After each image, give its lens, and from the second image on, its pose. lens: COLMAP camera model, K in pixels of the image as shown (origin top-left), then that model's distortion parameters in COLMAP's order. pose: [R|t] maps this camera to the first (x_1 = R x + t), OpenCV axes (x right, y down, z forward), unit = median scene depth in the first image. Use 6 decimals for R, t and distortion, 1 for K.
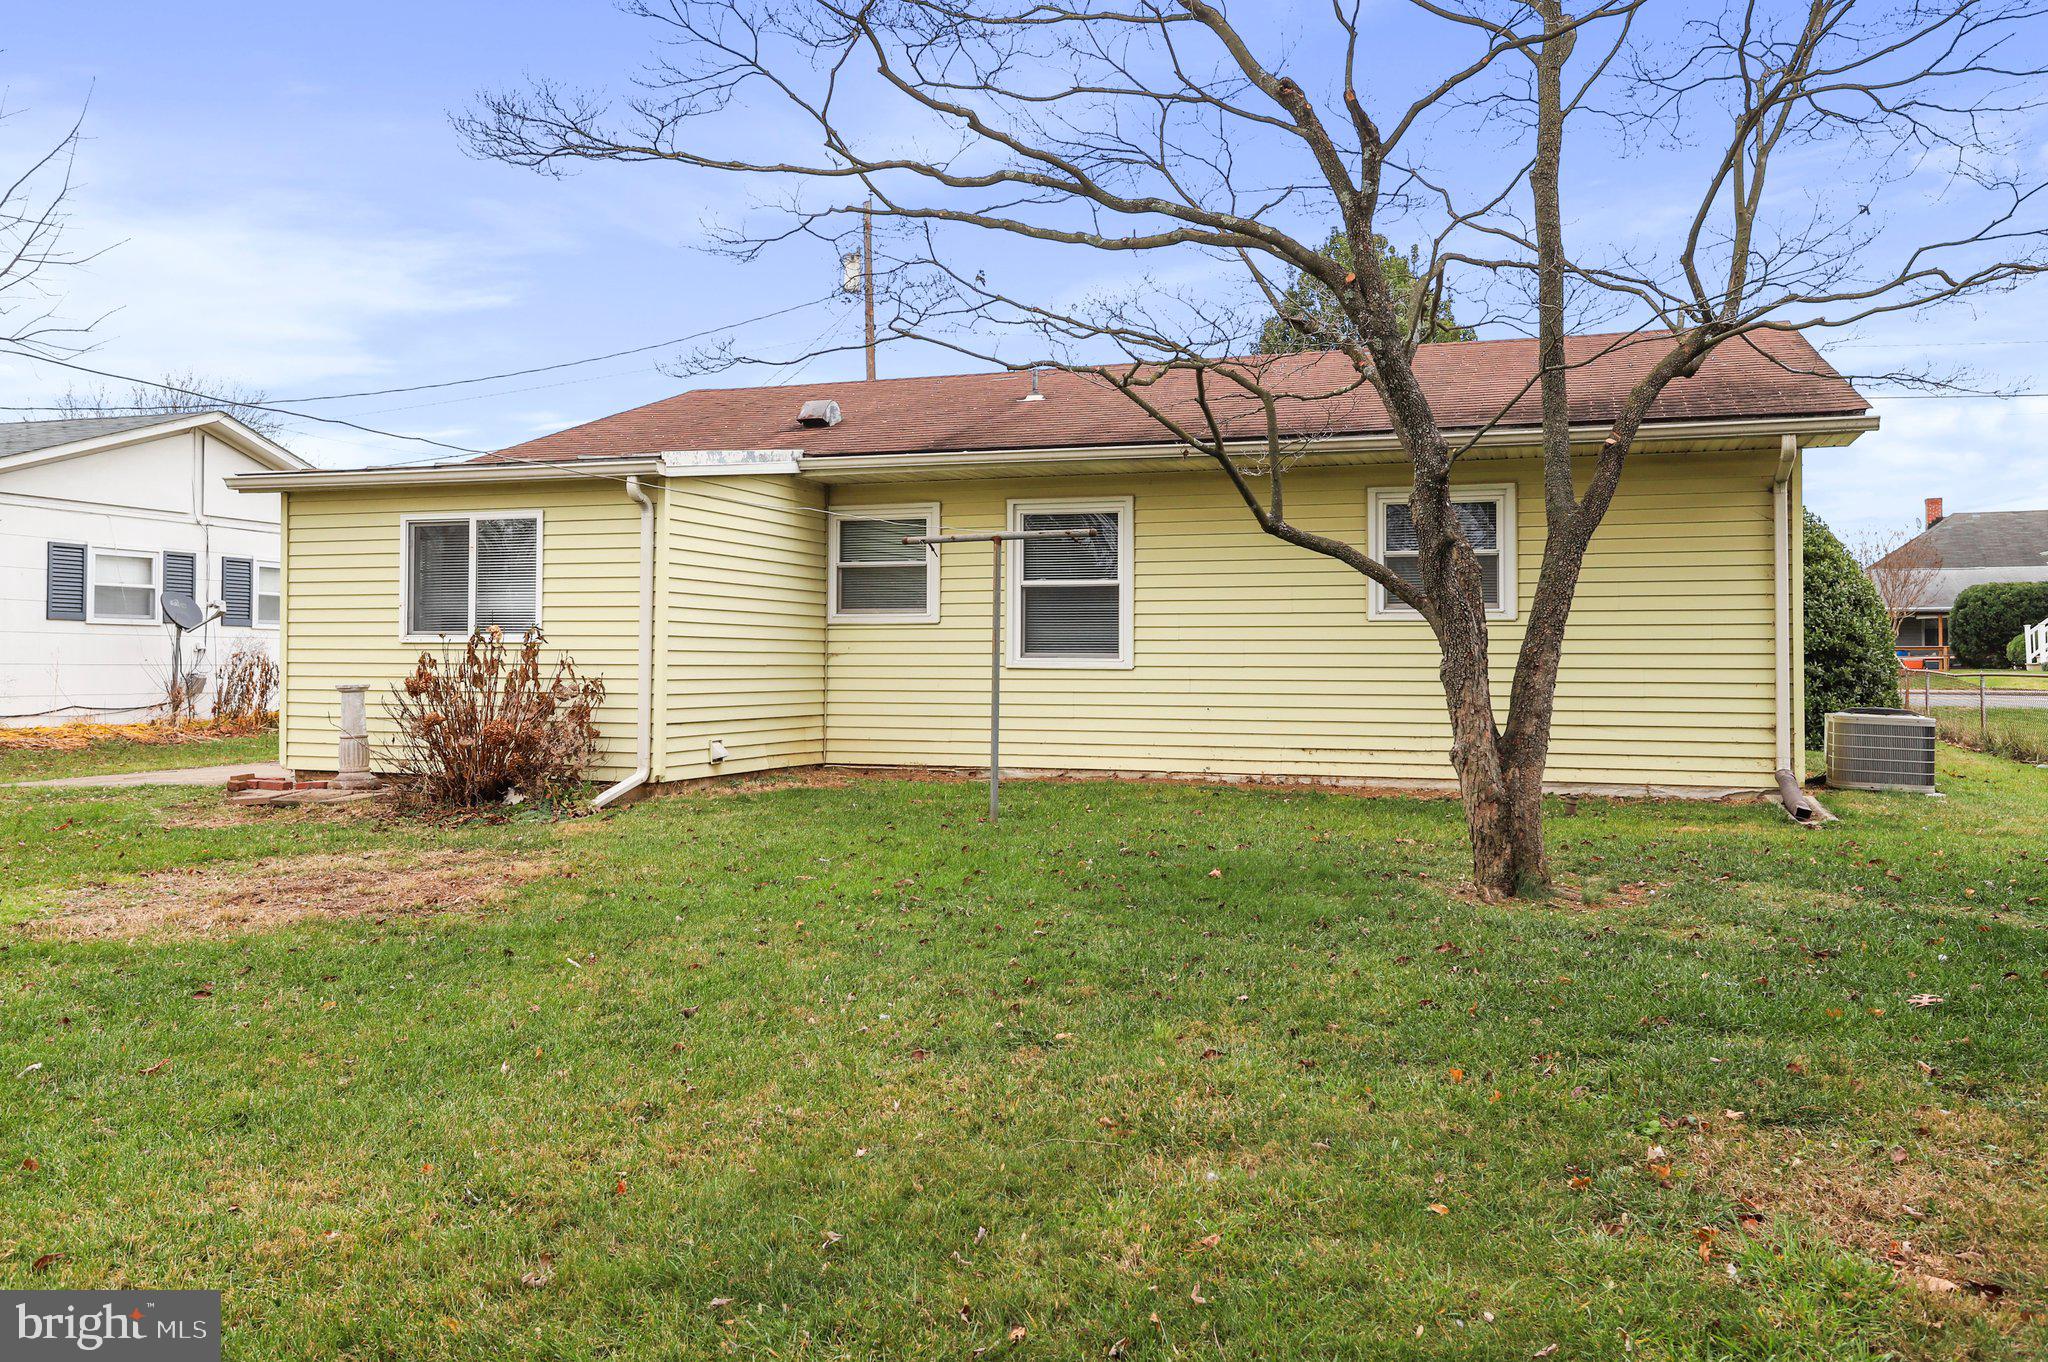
lens RADIAL K [[1557.2, 0, 1024.1], [0, 1557.2, 643.1], [0, 0, 1]] dist [0.000522, 0.001634]
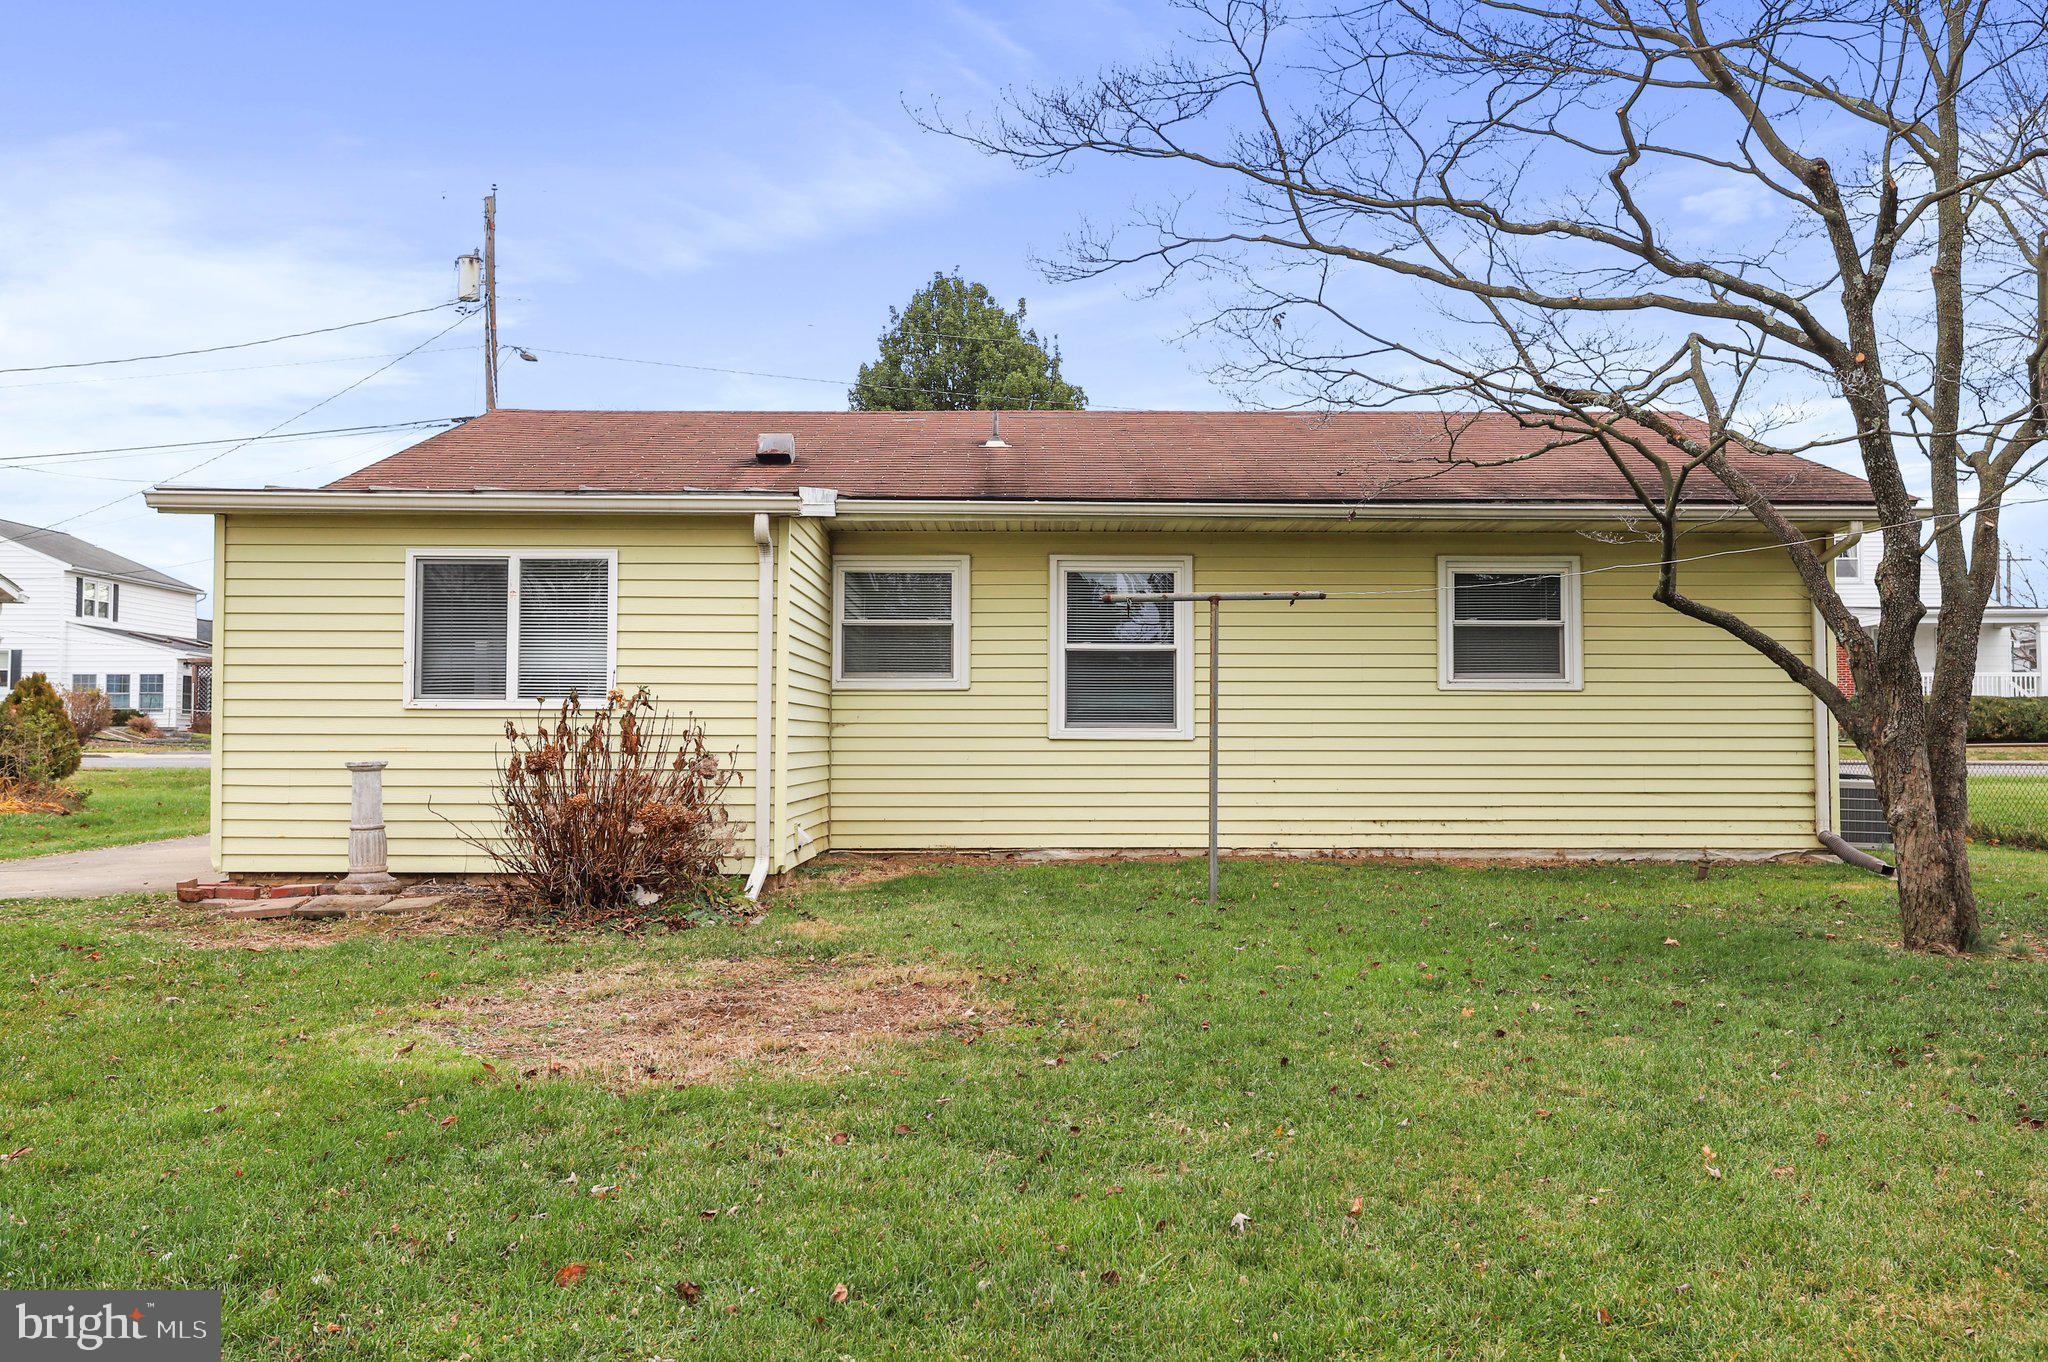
lens RADIAL K [[1701.8, 0, 1024.0], [0, 1701.8, 681.0], [0, 0, 1]] dist [0.005521, 0.011400]
pose [[0.941174, 0.009067, 0.337802, -0.393250], [-0.002366, 0.999792, -0.020242, 0.002473], [-0.337915, 0.018252, 0.941000, 0.070949]]
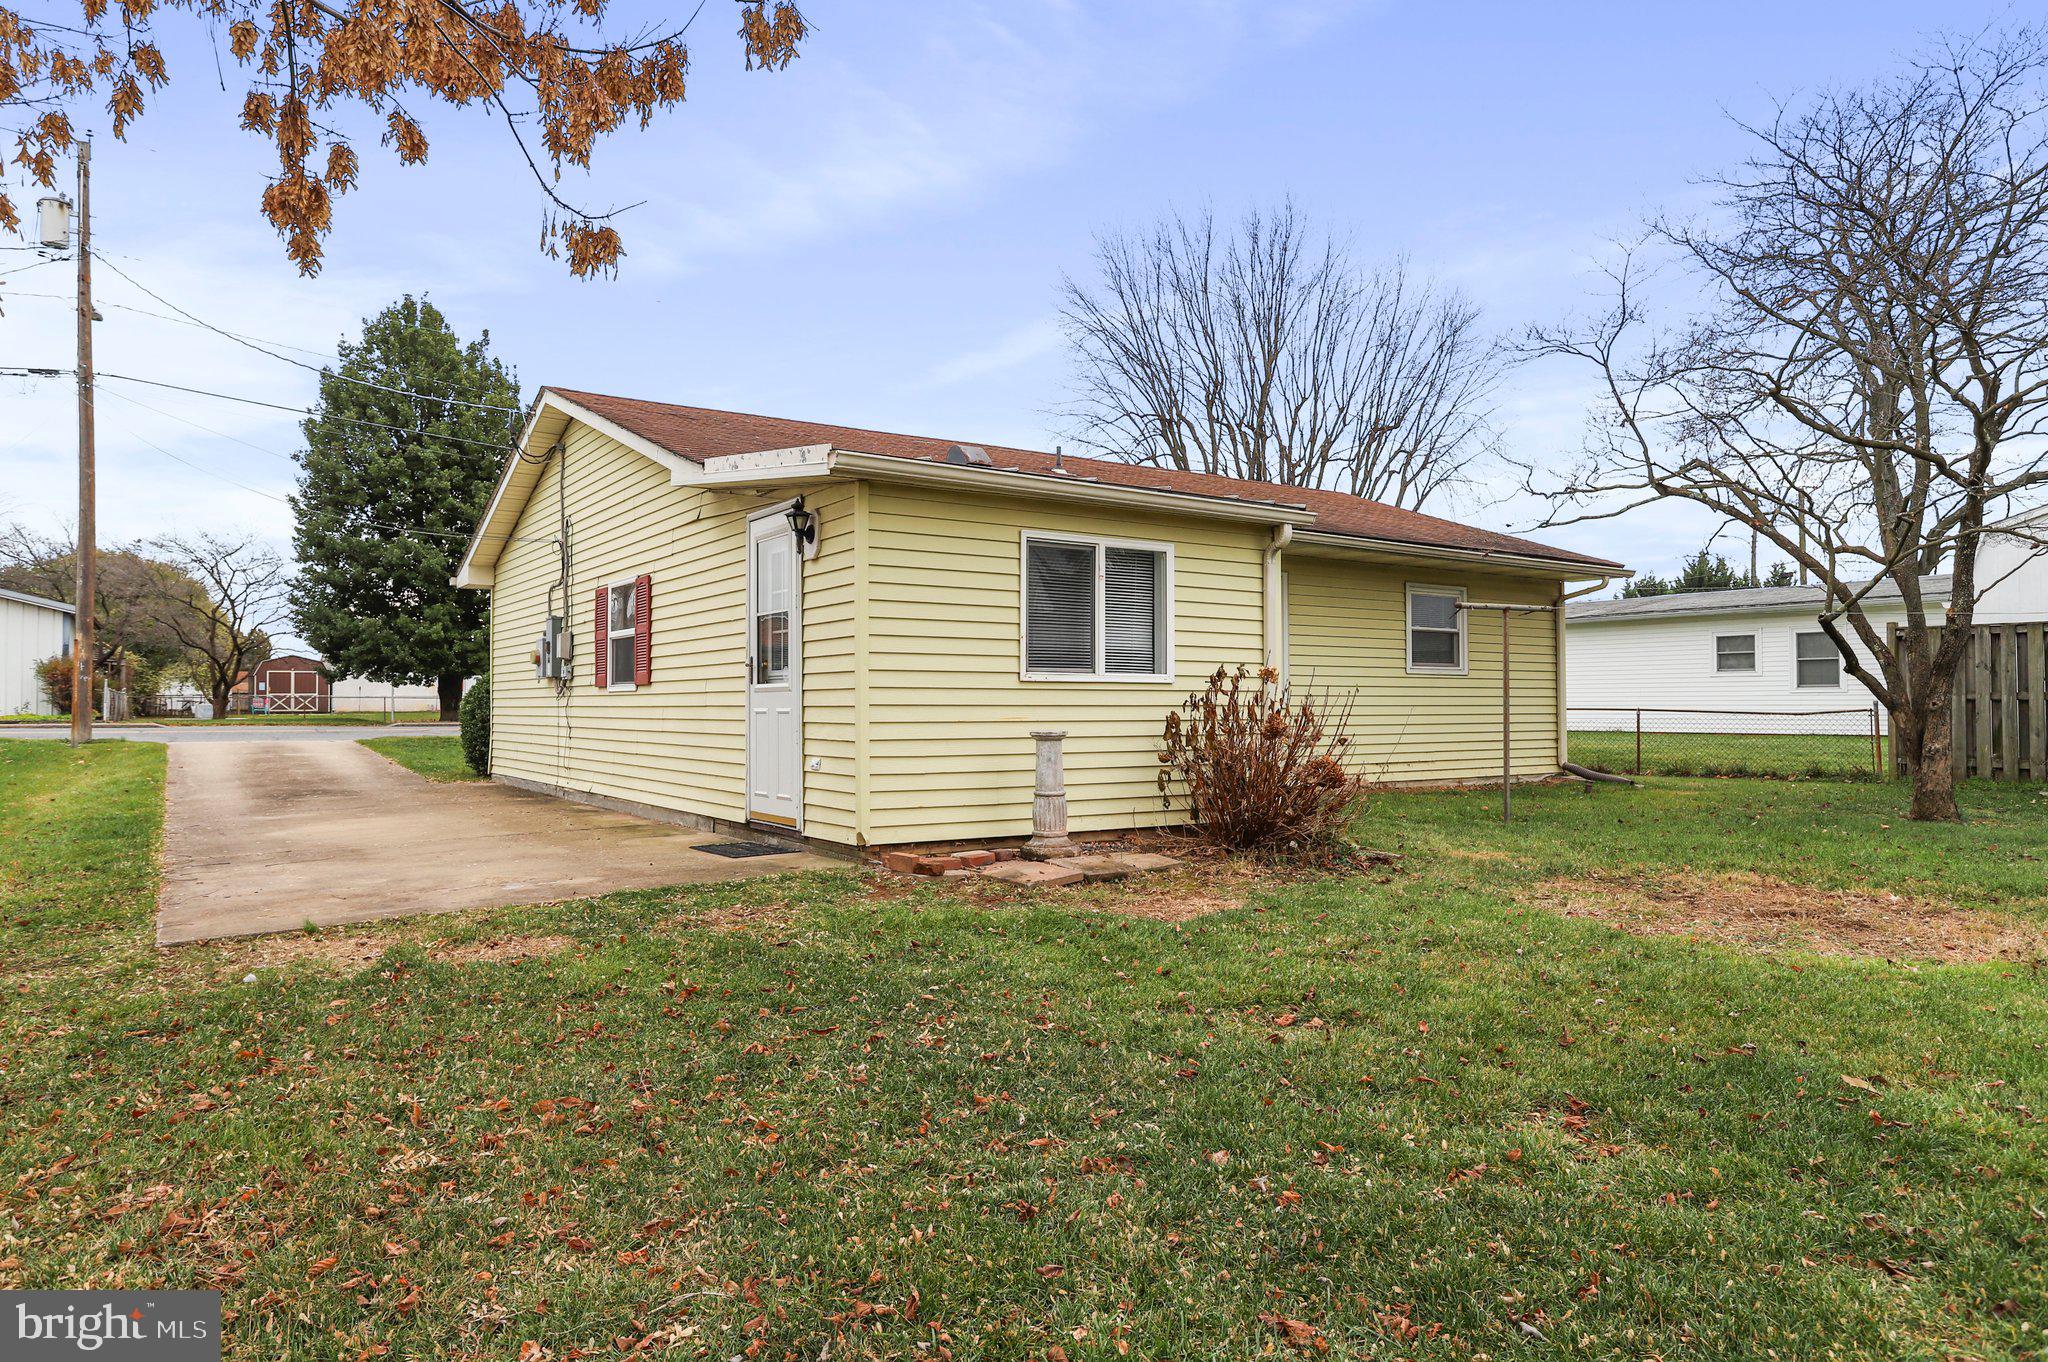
lens RADIAL K [[1261.4, 0, 1025.4], [0, 1261.4, 720.0], [0, 0, 1]] dist [0.001772, 0.001220]
pose [[0.607619, -0.012845, 0.794125, -0.938555], [-0.005841, 0.999770, 0.020640, 0.006848], [-0.794208, -0.017179, 0.607404, 0.574579]]
